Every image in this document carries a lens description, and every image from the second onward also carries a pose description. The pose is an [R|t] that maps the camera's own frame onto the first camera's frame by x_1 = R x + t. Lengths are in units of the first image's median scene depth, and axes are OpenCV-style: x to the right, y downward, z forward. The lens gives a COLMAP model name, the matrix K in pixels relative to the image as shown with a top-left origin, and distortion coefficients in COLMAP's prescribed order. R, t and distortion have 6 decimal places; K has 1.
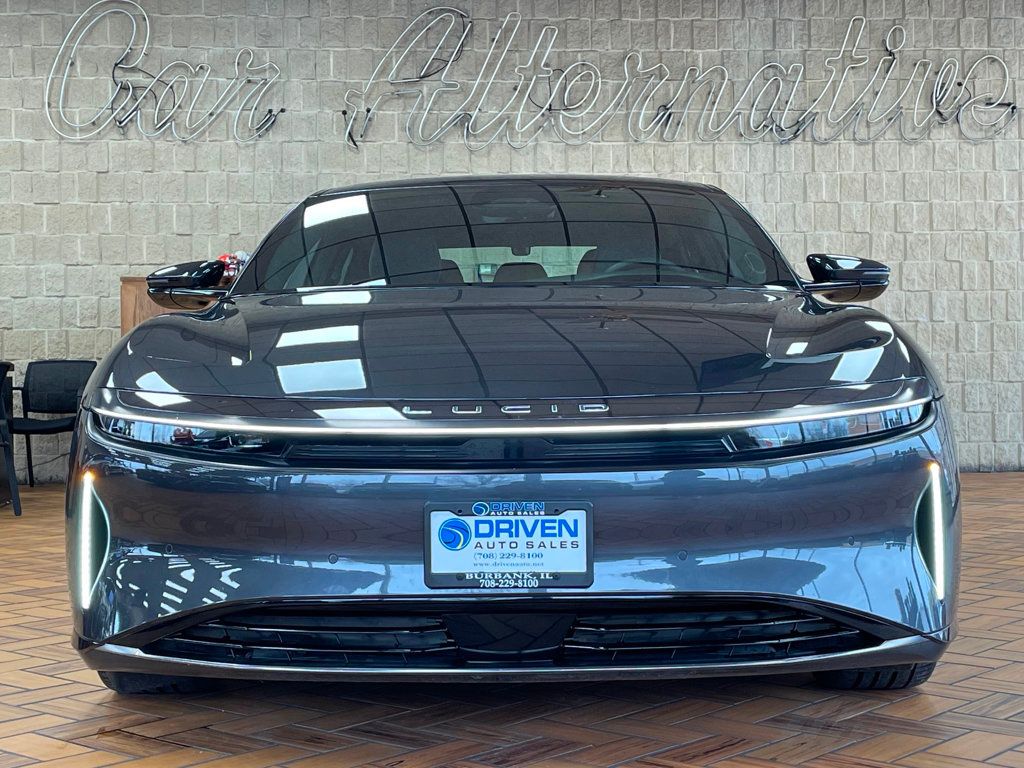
lens RADIAL K [[1638.8, 0, 512.0], [0, 1638.8, 384.0], [0, 0, 1]] dist [0.024767, -0.003199]
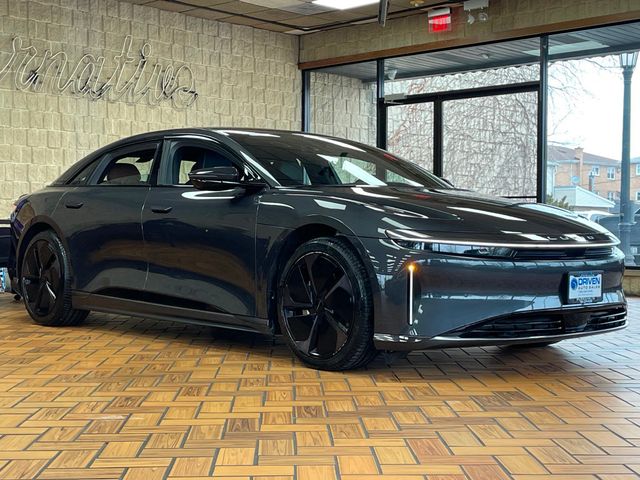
lens RADIAL K [[1012.9, 0, 320.0], [0, 1012.9, 240.0], [0, 0, 1]] dist [0.070274, 0.062234]
pose [[0.742088, 0.009207, 0.670239, -0.445643], [-0.008309, 0.999955, -0.004536, 0.009479], [-0.670250, -0.002203, 0.742132, 0.013389]]
